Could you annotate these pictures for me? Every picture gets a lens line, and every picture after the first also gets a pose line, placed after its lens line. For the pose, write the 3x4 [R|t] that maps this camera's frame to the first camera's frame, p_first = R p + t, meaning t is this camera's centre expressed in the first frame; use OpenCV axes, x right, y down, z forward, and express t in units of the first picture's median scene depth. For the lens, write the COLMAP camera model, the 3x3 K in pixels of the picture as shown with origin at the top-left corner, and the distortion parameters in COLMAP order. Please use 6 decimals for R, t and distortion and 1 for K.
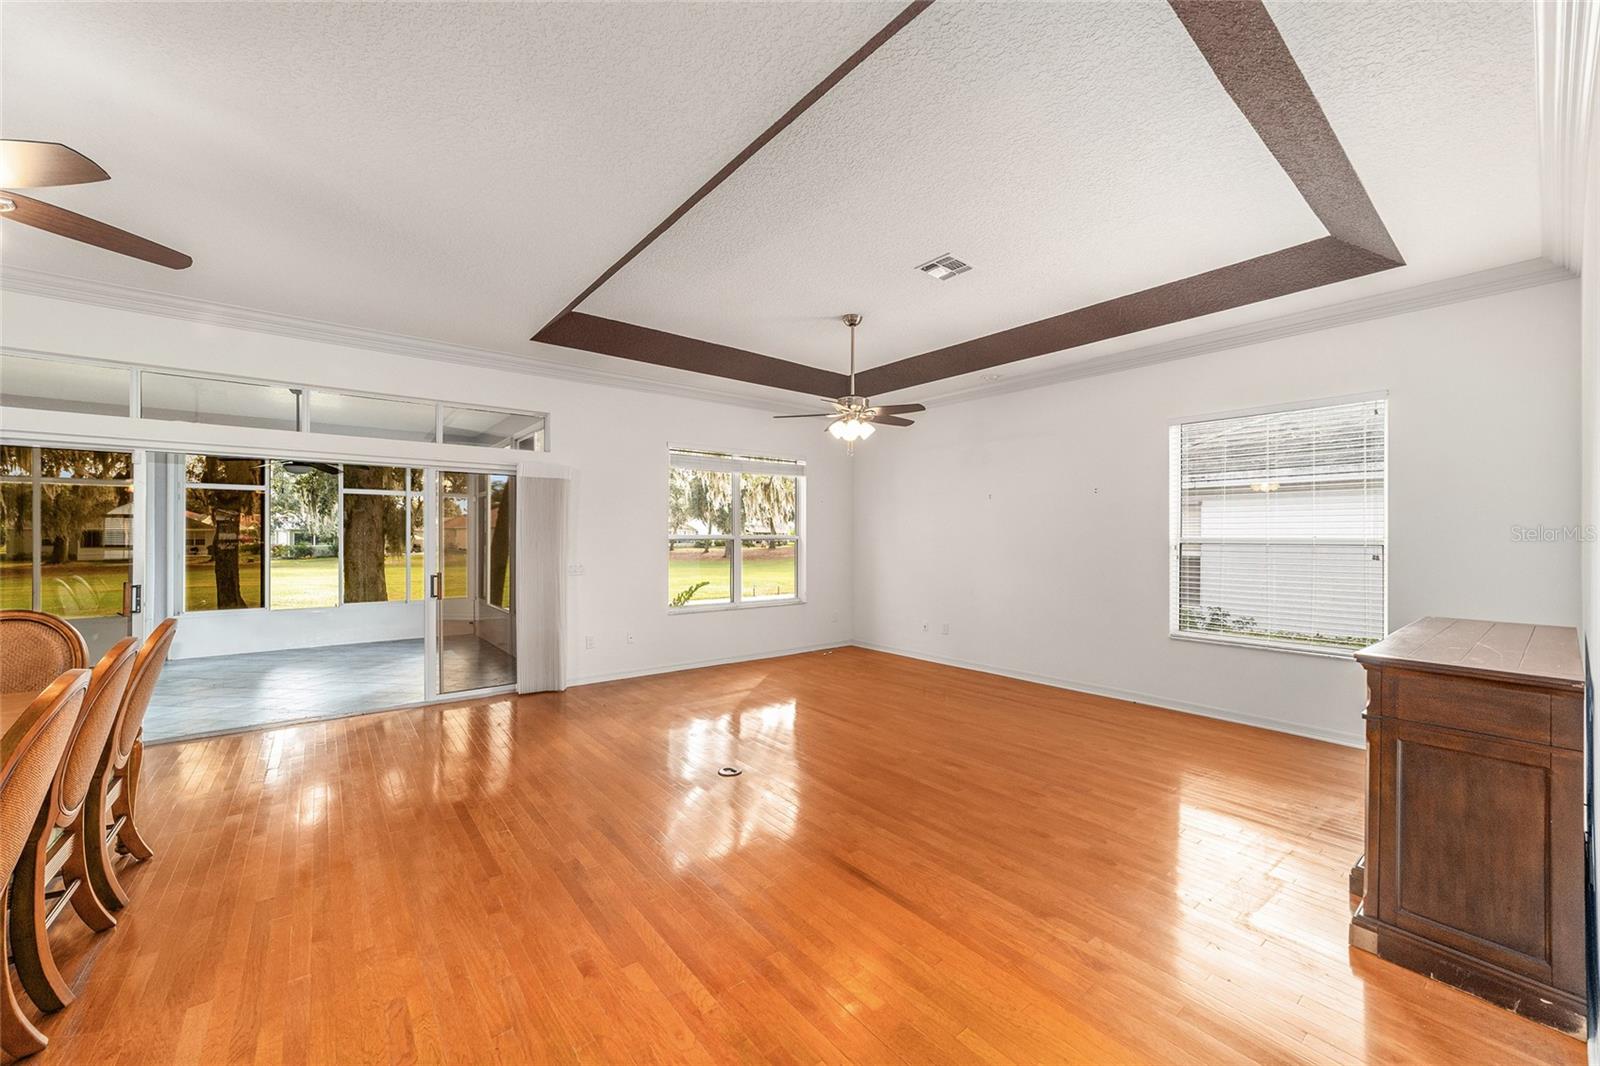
lens RADIAL K [[607.8, 0, 800.3], [0, 607.8, 535.3], [0, 0, 1]] dist [-0.009145, 0.004682]
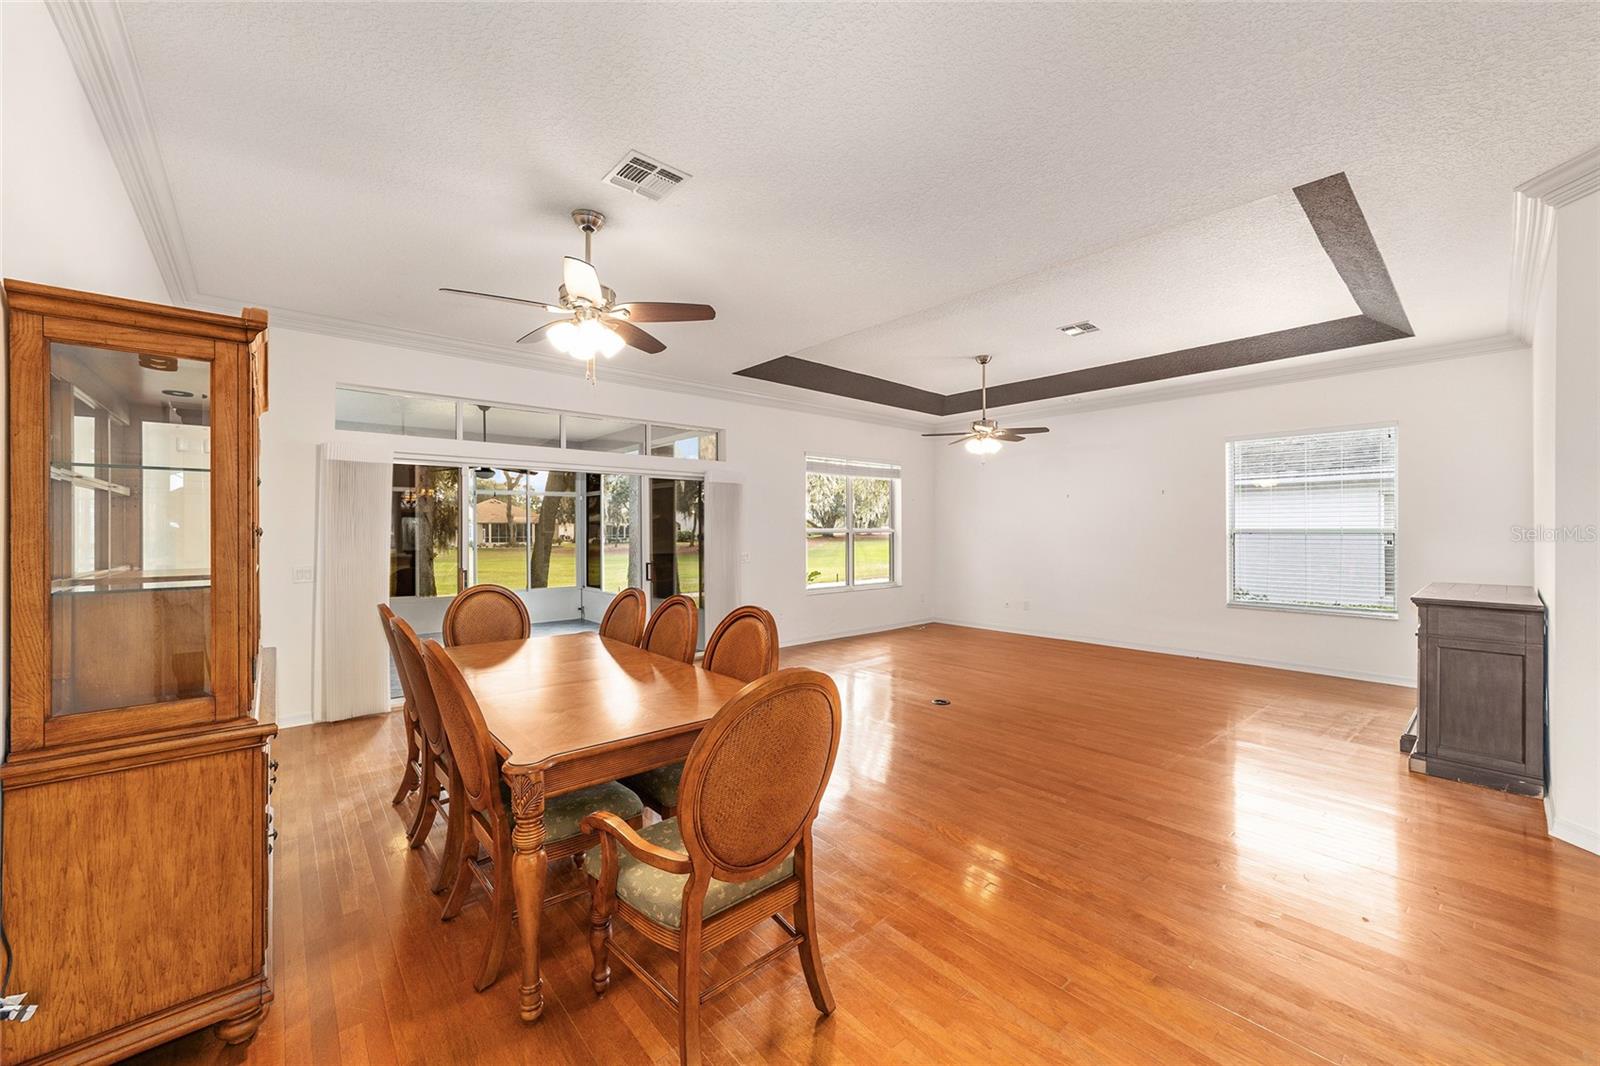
lens RADIAL K [[607.6, 0, 800.6], [0, 607.6, 527.9], [0, 0, 1]] dist [0.001599, 0.000471]
pose [[0.999020, -0.006281, 0.043805, -0.392967], [0.006300, 0.999980, -0.000305, -0.002862], [-0.043803, 0.000581, 0.999040, -0.284082]]
